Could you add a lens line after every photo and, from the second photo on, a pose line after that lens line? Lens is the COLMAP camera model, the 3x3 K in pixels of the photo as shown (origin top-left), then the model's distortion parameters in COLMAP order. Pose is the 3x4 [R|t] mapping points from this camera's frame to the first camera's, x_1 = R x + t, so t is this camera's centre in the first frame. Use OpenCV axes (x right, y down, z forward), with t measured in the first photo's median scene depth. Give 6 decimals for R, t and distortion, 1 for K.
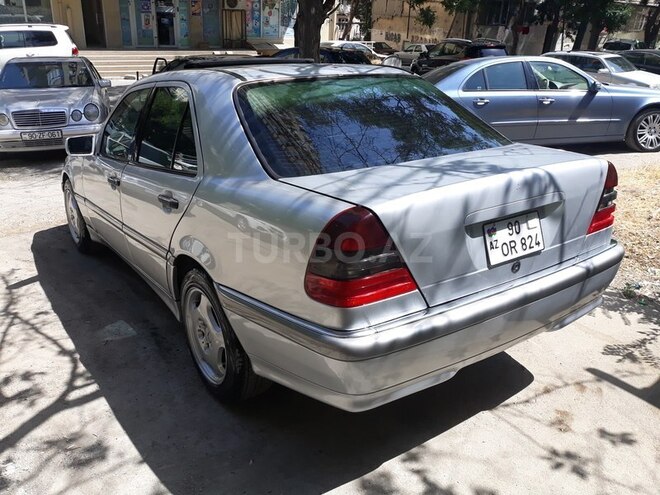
lens RADIAL K [[527.6, 0, 330.0], [0, 527.6, 247.5], [0, 0, 1]] dist [-0.004341, -0.002197]
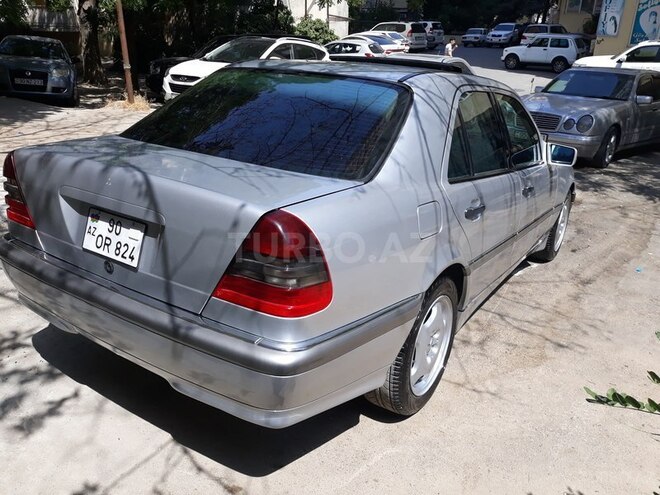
lens RADIAL K [[515.4, 0, 330.0], [0, 515.4, 247.5], [0, 0, 1]] dist [-0.001929, -0.001050]
pose [[0.379326, 0.340178, -0.860459, 1.248811], [-0.357473, 0.911634, 0.202821, -0.313949], [0.853419, 0.230656, 0.467412, 0.878814]]
